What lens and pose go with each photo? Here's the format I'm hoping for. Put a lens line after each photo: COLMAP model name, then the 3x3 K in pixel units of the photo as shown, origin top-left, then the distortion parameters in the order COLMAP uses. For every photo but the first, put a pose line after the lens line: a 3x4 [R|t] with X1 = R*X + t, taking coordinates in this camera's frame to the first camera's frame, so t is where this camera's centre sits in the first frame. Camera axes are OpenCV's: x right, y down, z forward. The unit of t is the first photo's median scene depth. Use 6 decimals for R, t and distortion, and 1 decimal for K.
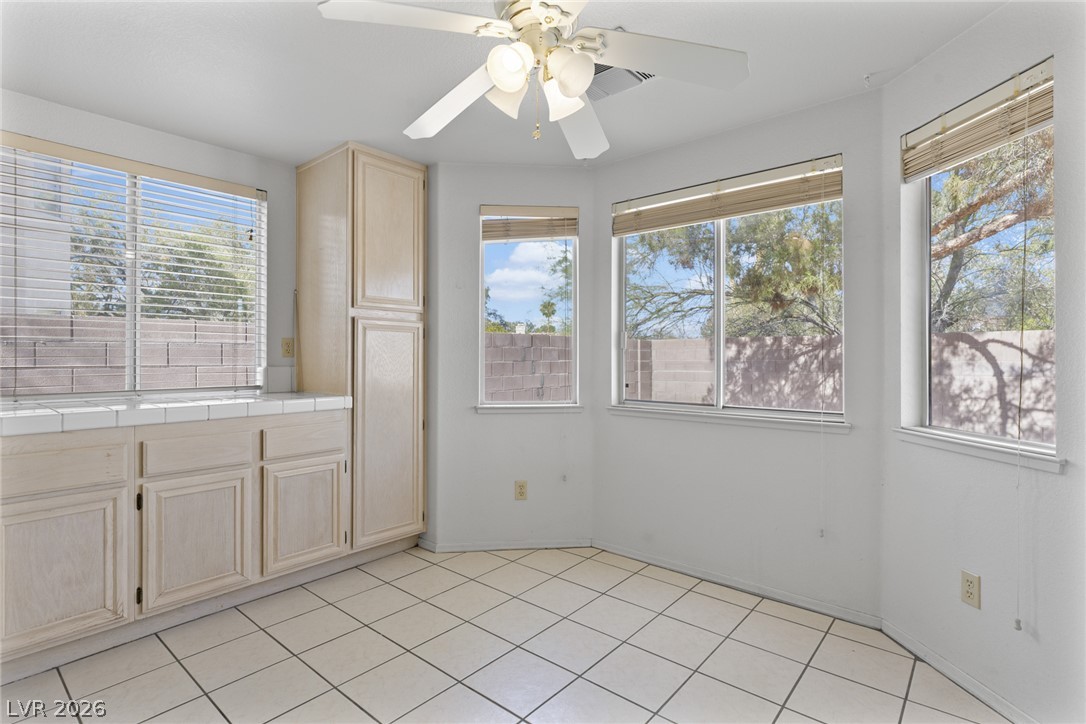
lens RADIAL K [[521.3, 0, 554.0], [0, 521.3, 370.1], [0, 0, 1]] dist [0.000151, 0.000236]
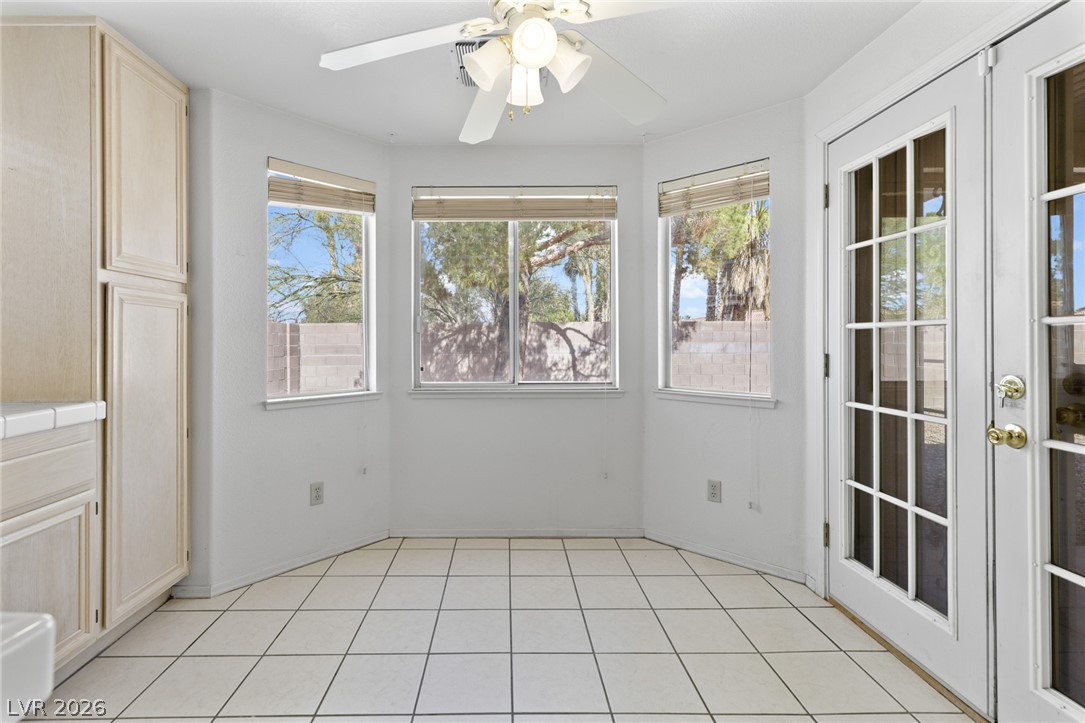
lens RADIAL K [[497.2, 0, 501.5], [0, 497.2, 353.0], [0, 0, 1]] dist [0.011832, -0.000722]
pose [[0.770318, -0.020010, 0.637345, -0.353814], [0.021358, 0.999756, 0.005574, -0.003830], [-0.637302, 0.009319, 0.770558, 0.155670]]
